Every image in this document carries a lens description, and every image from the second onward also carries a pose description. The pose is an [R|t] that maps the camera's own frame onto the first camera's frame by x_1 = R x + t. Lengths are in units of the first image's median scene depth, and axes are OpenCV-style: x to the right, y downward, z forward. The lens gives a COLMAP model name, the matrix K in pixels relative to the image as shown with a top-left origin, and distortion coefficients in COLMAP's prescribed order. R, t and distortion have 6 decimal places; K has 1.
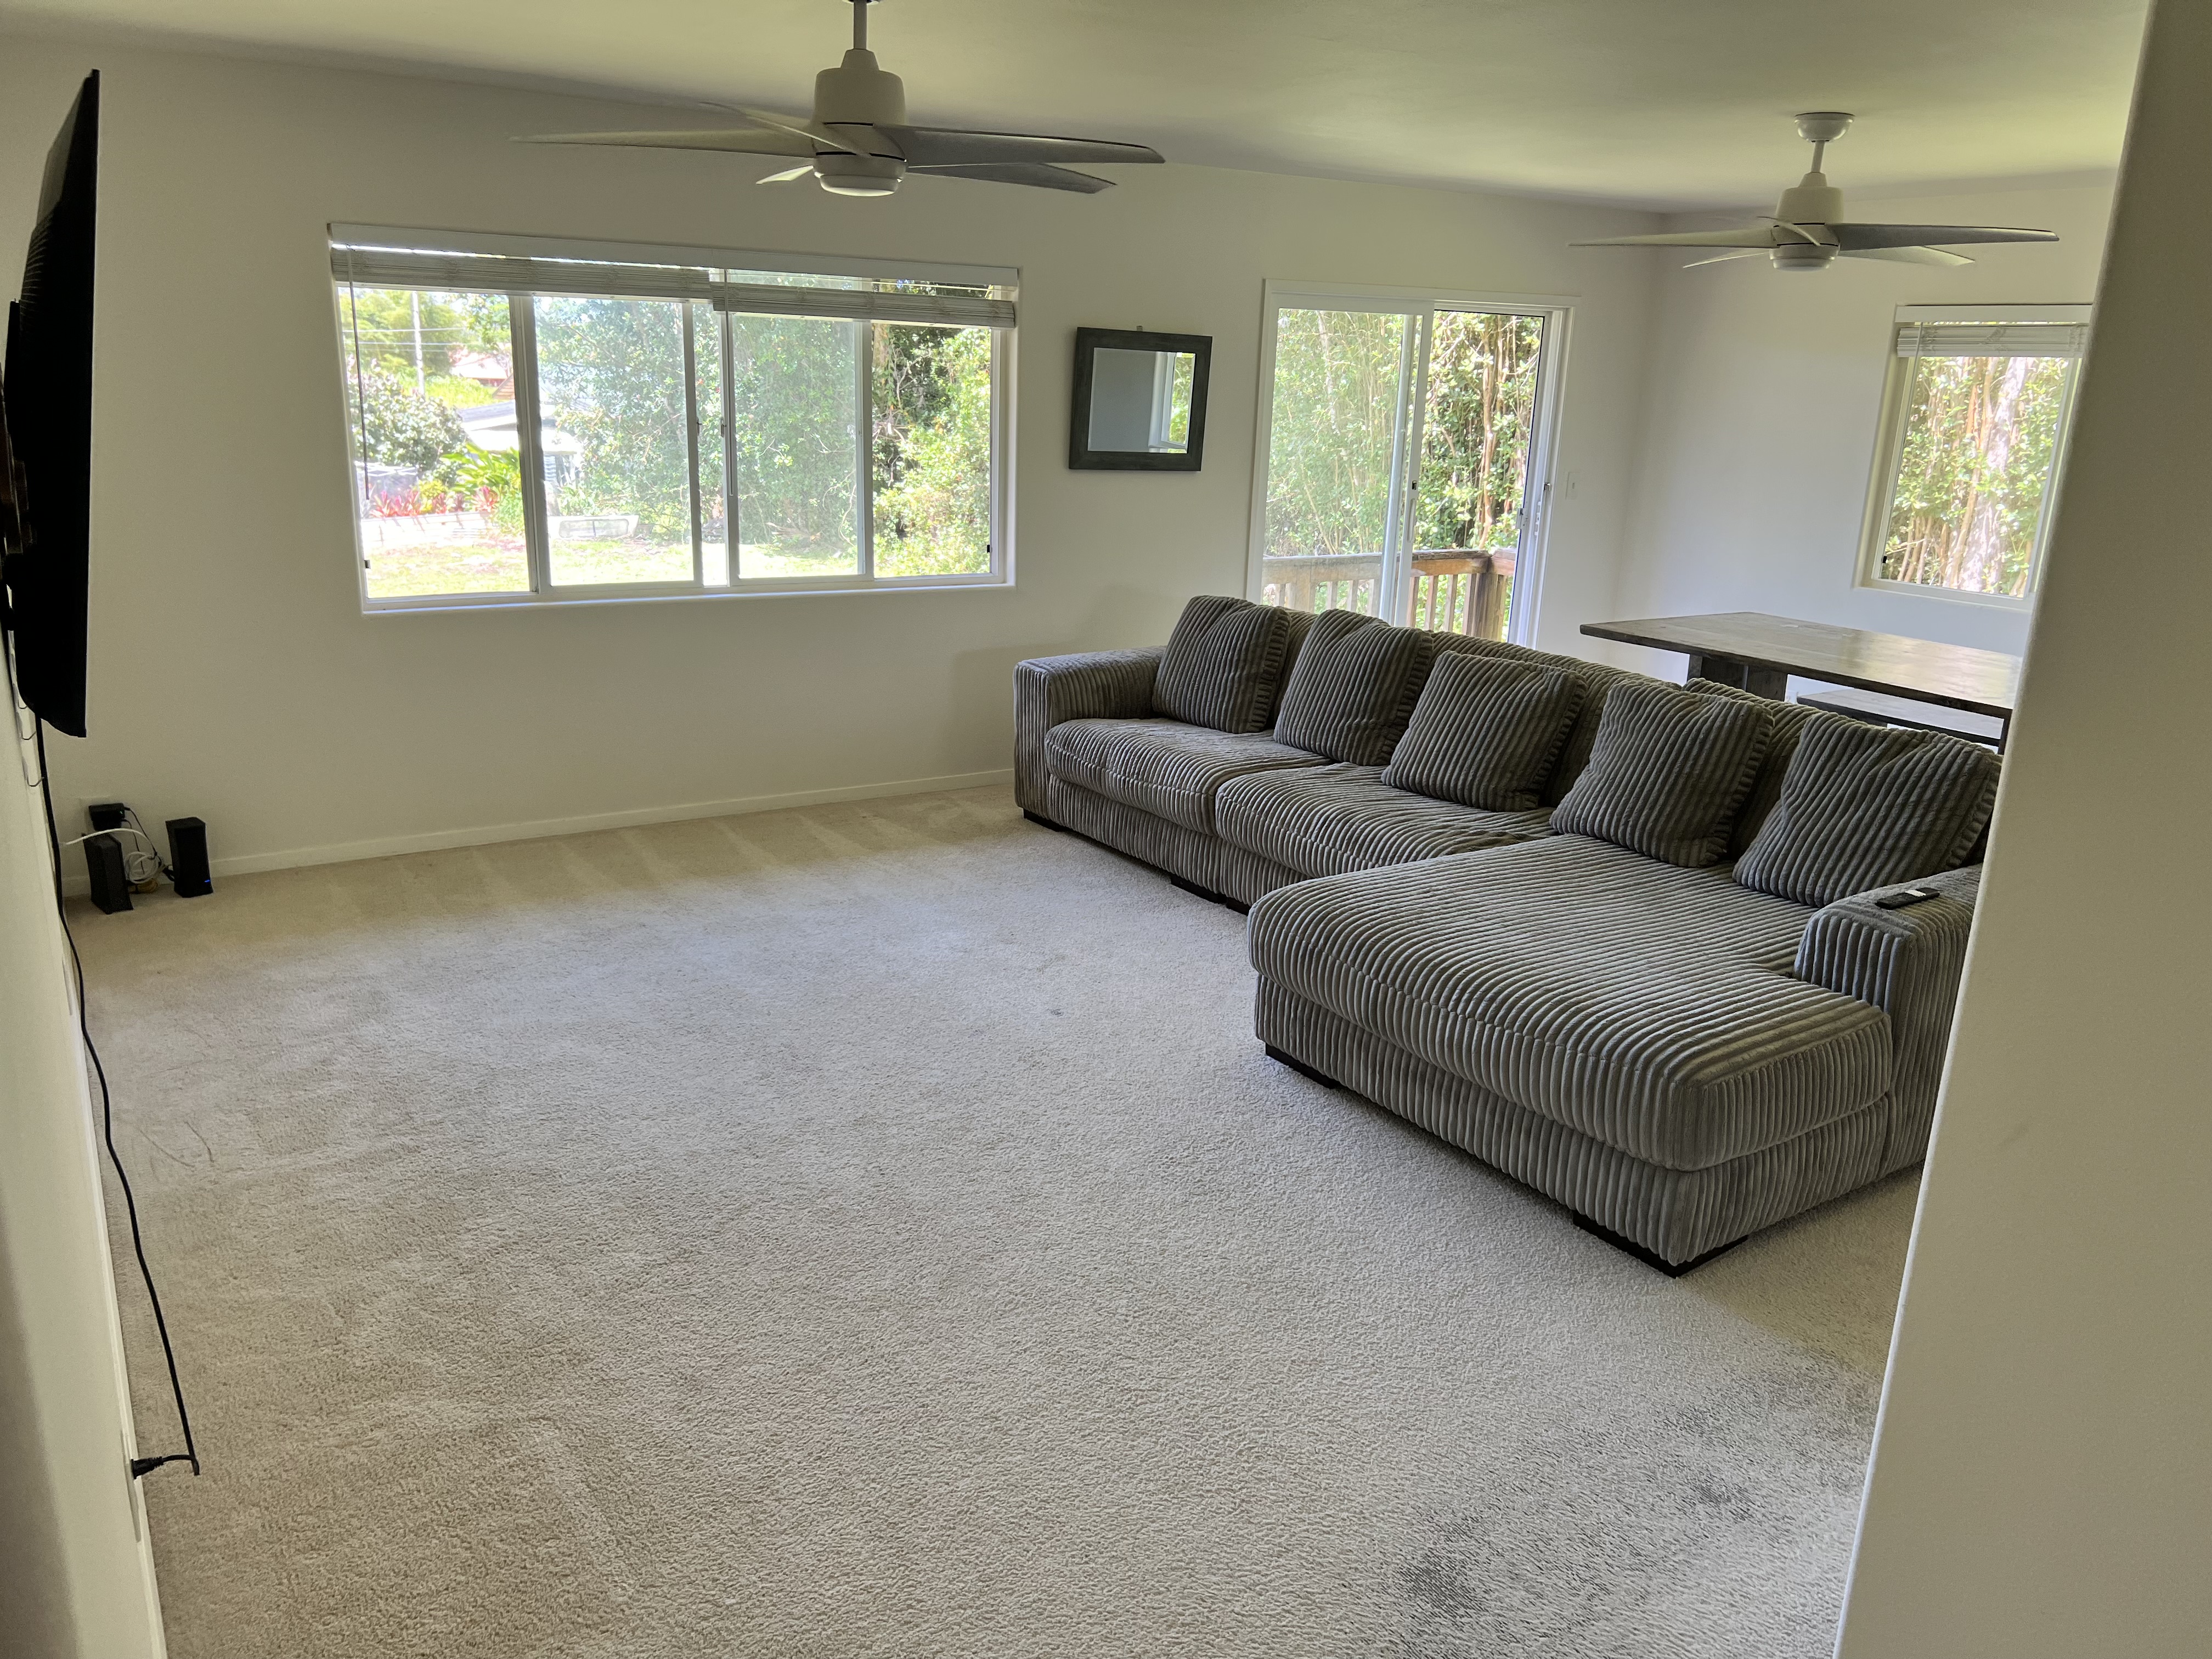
lens RADIAL K [[1648.5, 0, 1106.0], [0, 1648.5, 829.5], [0, 0, 1]] dist [0.160045, -0.204196]
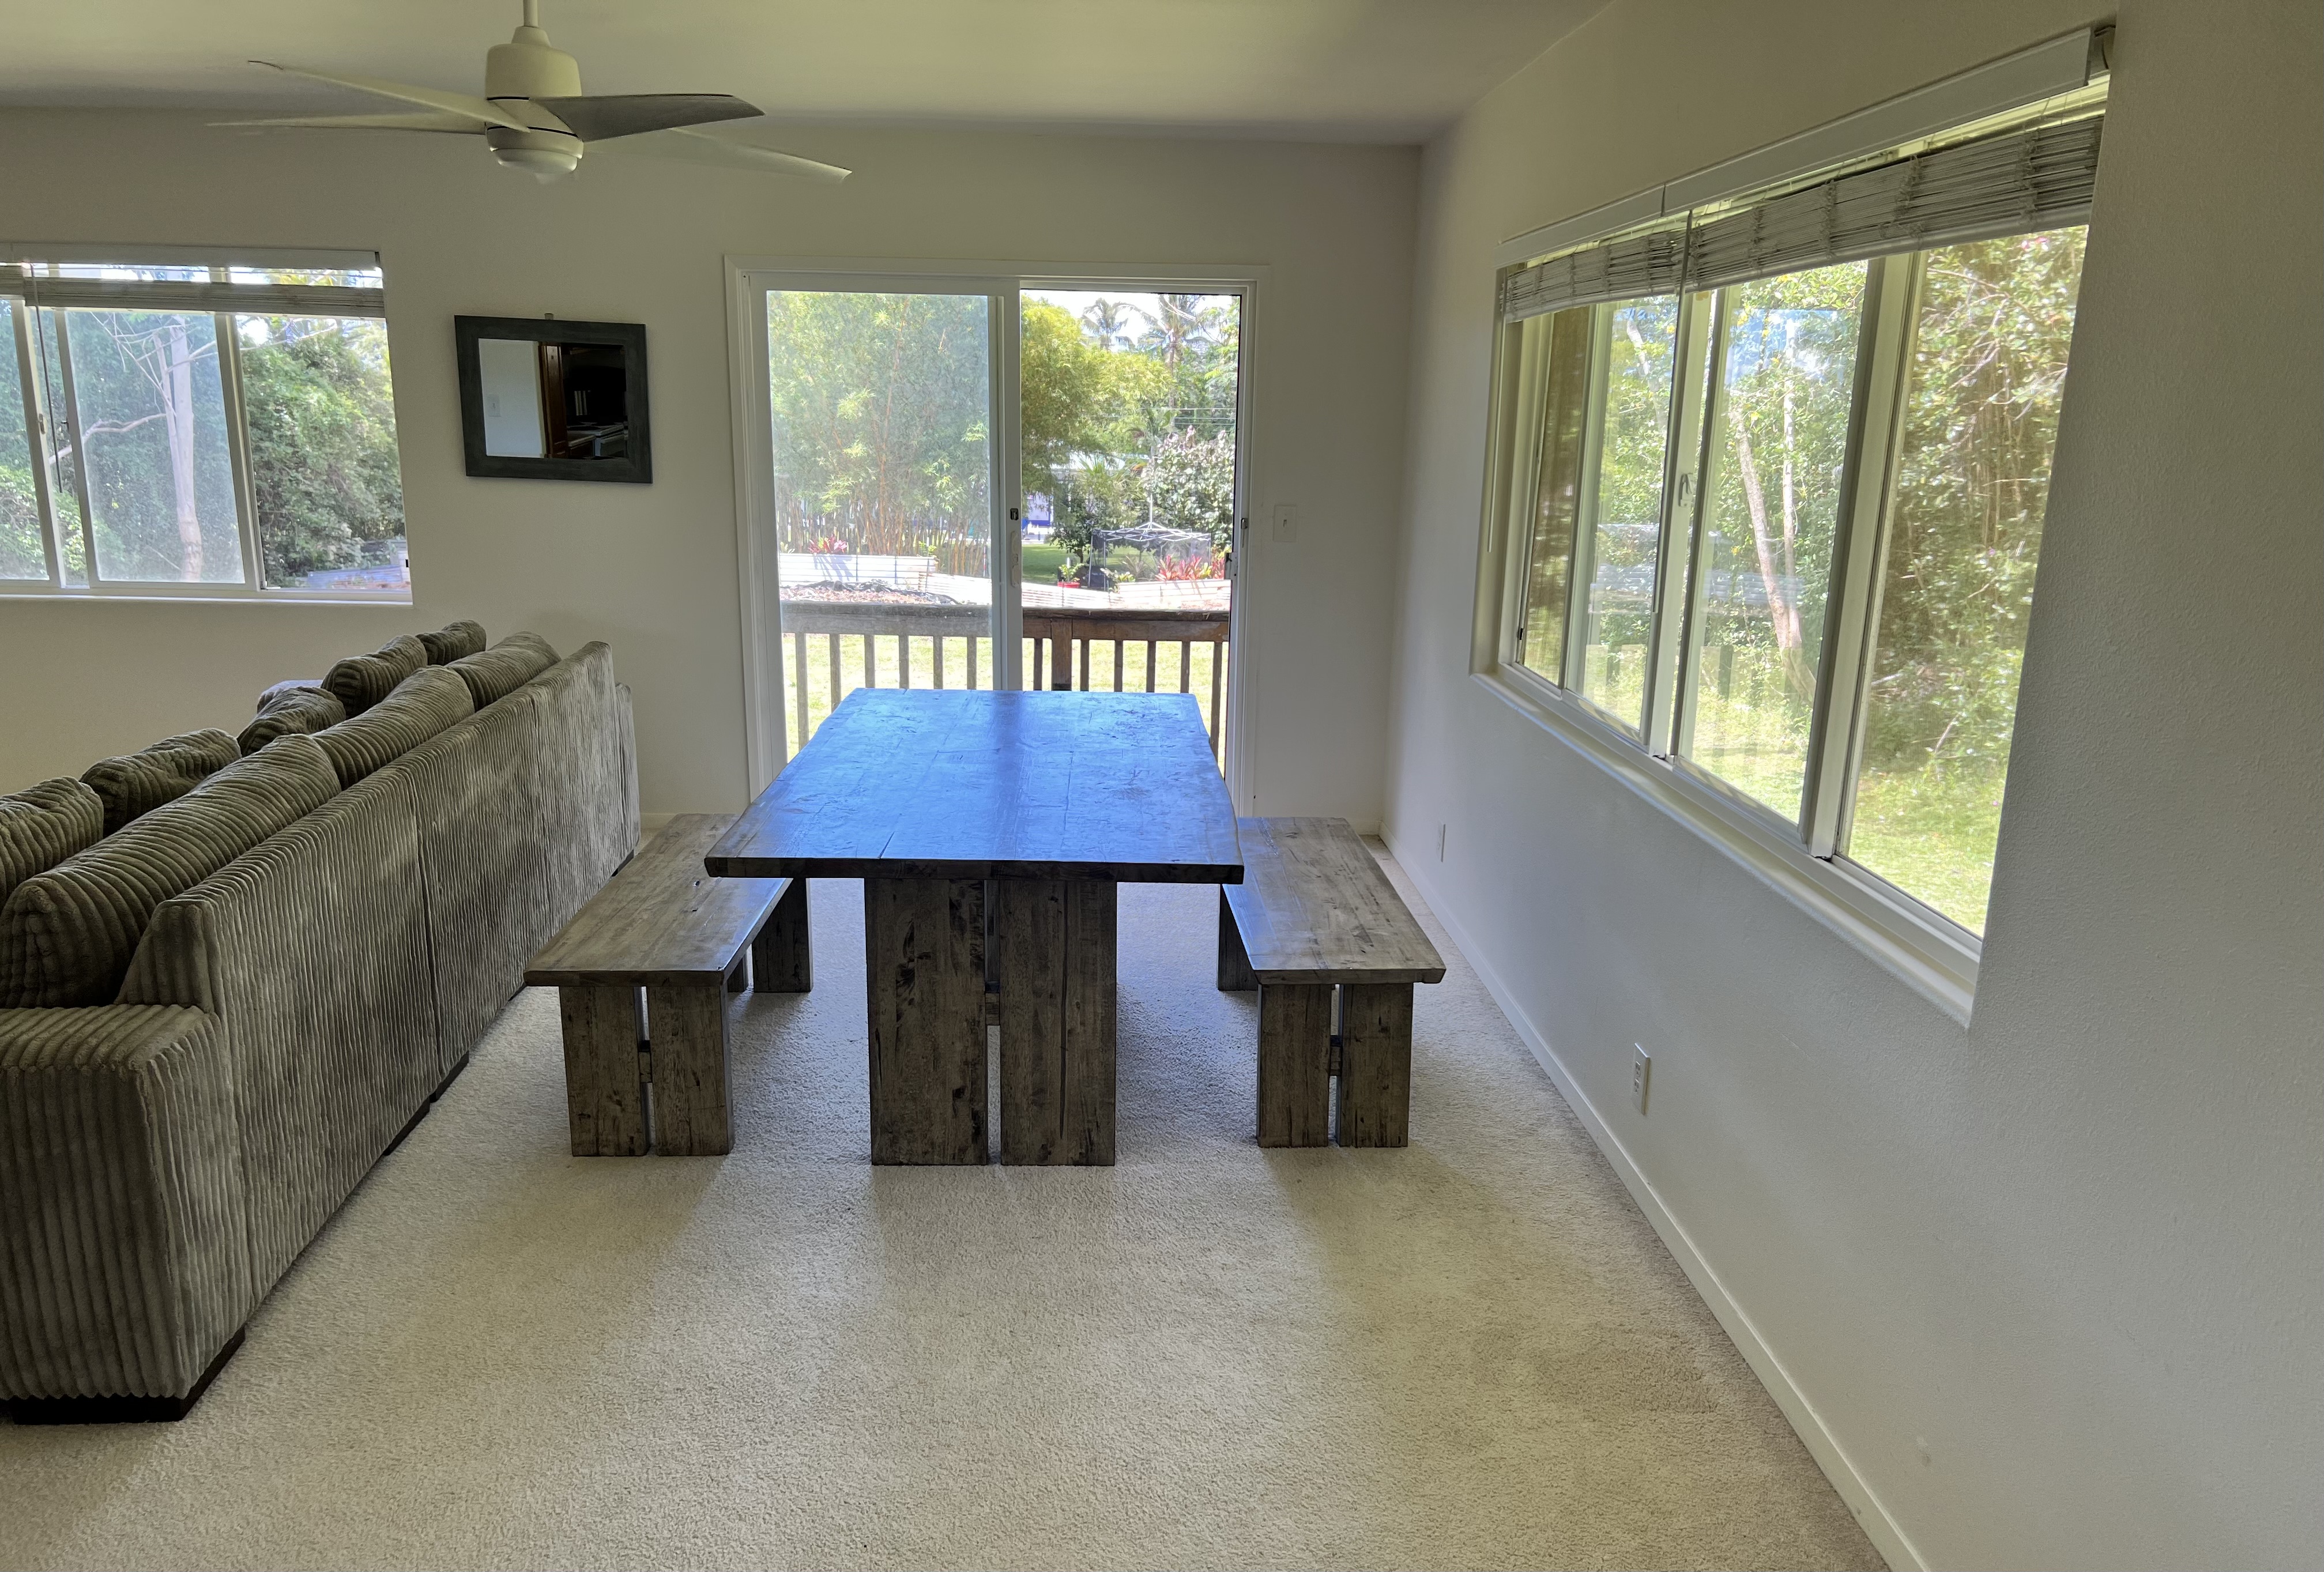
lens RADIAL K [[1749.4, 0, 1162.0], [0, 1749.4, 786.0], [0, 0, 1]] dist [0.083568, 0.001791]
pose [[0.854128, 0.084549, -0.513145, 0.800098], [-0.123370, 0.991472, -0.041989, -0.065500], [0.505218, 0.099170, 0.857275, 0.420412]]
